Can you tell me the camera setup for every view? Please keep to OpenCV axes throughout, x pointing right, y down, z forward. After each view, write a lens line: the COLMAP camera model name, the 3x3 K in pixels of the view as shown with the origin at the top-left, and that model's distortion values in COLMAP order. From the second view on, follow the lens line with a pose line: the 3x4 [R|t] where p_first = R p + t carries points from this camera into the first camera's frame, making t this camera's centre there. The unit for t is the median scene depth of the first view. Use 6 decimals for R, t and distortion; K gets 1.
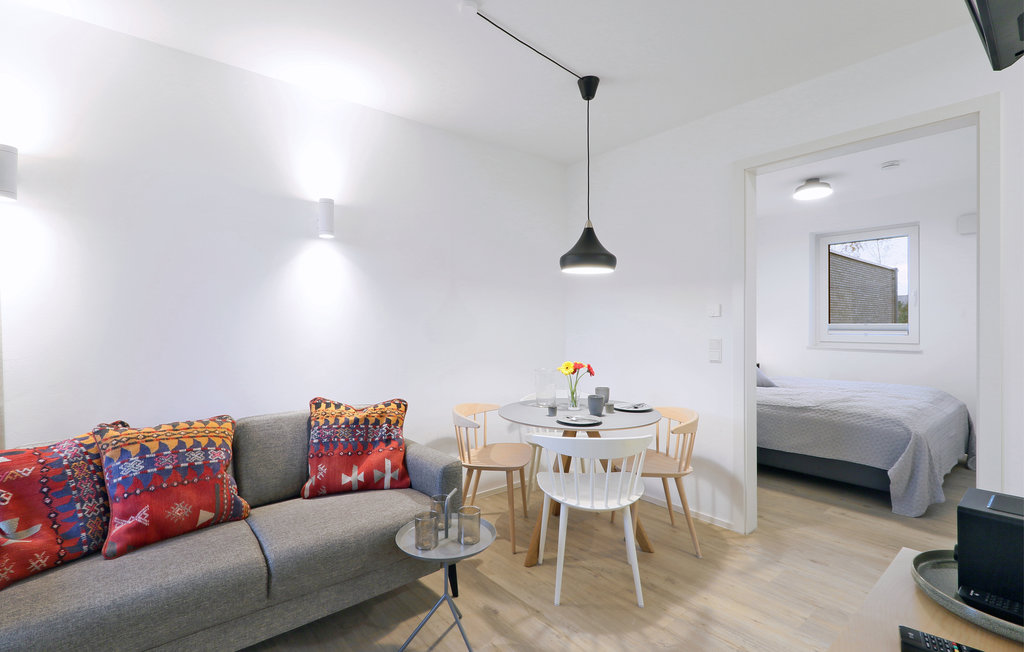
lens RADIAL K [[477.4, 0, 512.0], [0, 477.4, 326.0], [0, 0, 1]] dist [-0.001753, -0.000264]
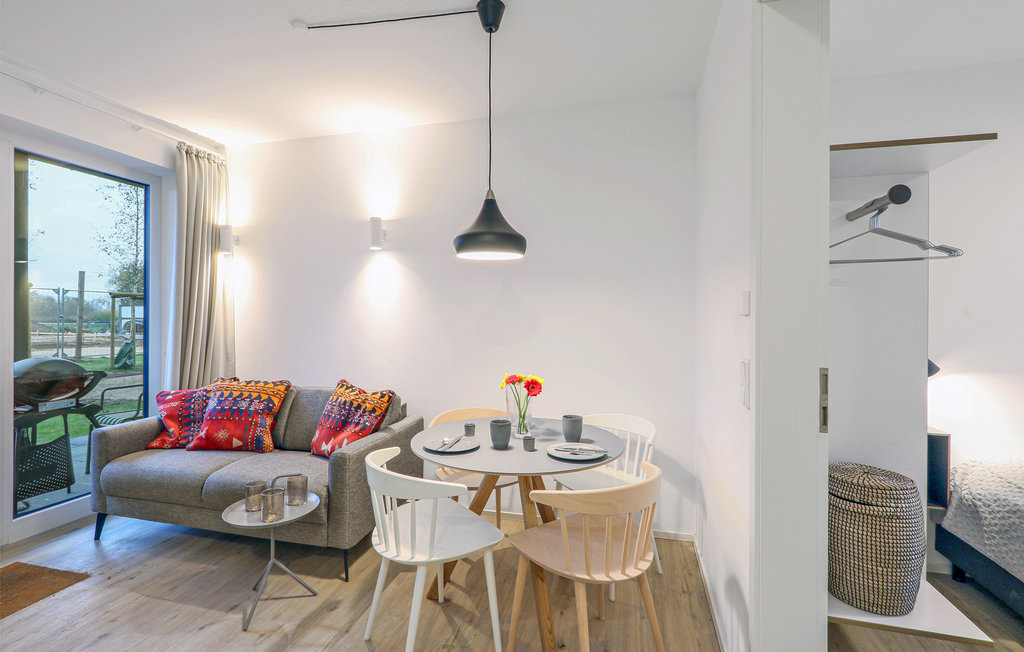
lens RADIAL K [[477.4, 0, 512.0], [0, 477.4, 326.0], [0, 0, 1]] dist [-0.001753, -0.000264]
pose [[0.584119, 0.026771, -0.811227, 0.811913], [-0.020745, 0.999622, 0.018052, -0.020521], [0.811403, 0.006284, 0.584453, 0.584912]]
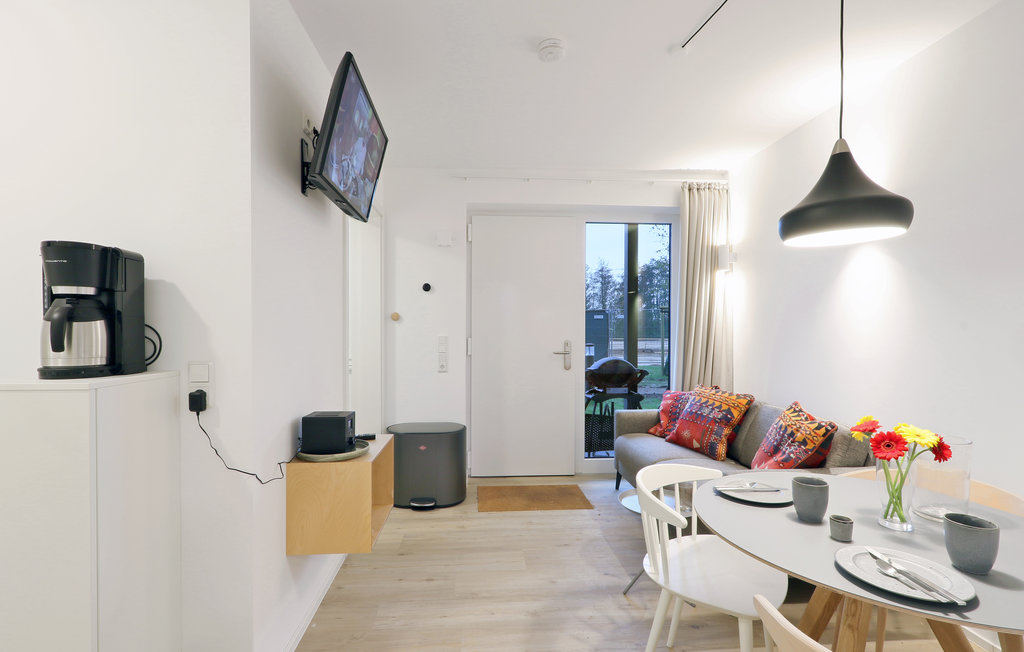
lens RADIAL K [[465.4, 0, 495.3], [0, 465.4, 339.1], [0, 0, 1]] dist [0.000190, 0.000137]
pose [[-0.604380, 0.022982, -0.796365, 0.792664], [-0.009730, 0.999296, 0.036223, -0.021510], [0.796637, 0.029641, -0.603731, 1.017950]]
